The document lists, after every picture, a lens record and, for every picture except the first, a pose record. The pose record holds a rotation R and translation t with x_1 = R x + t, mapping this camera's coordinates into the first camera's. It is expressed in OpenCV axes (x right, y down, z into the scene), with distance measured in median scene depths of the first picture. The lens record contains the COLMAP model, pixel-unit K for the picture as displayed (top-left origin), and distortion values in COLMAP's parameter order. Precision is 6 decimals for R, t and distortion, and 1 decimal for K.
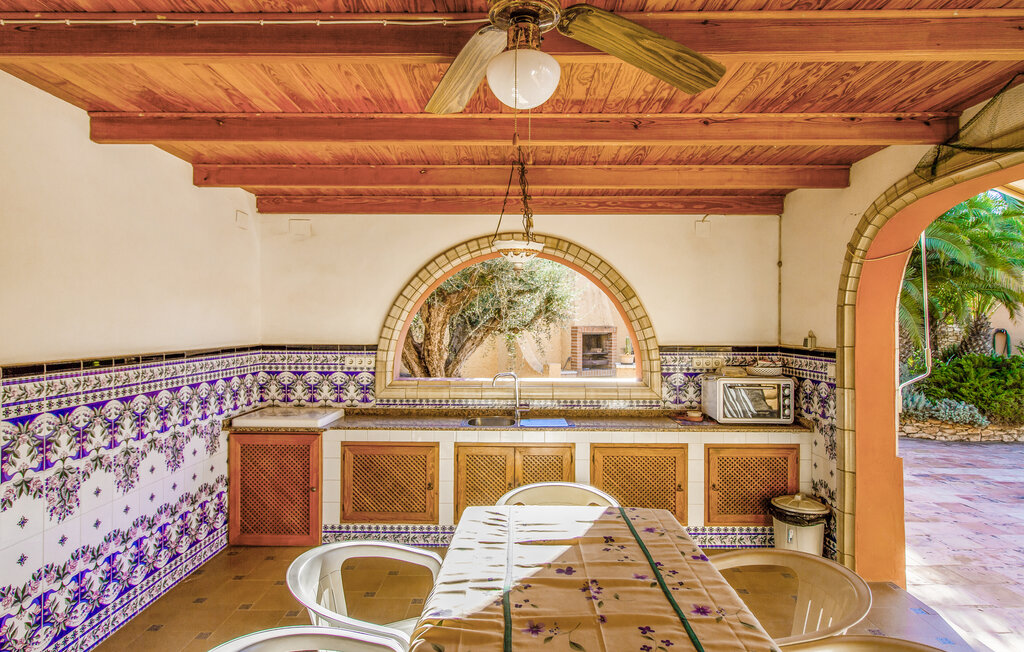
lens RADIAL K [[567.5, 0, 510.7], [0, 567.5, 323.9], [0, 0, 1]] dist [0.003270, 0.001957]
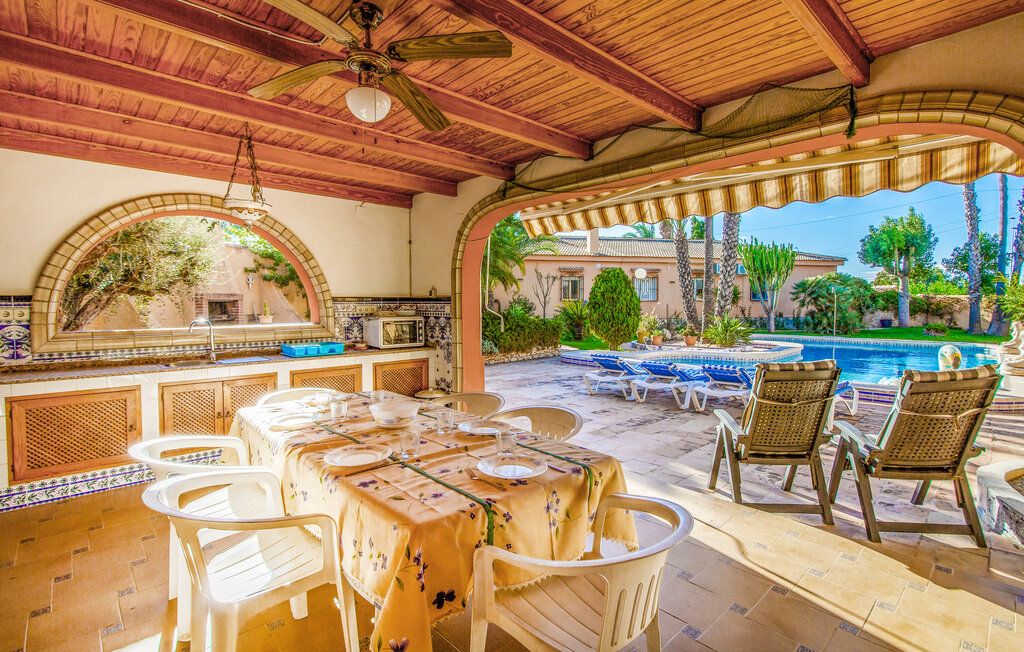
lens RADIAL K [[496.6, 0, 513.2], [0, 496.6, 326.8], [0, 0, 1]] dist [0.005600, 0.000901]
pose [[0.718463, -0.038281, 0.694511, -0.269092], [0.006439, 0.998808, 0.048393, 0.060424], [-0.695535, -0.030296, 0.717853, -0.143001]]
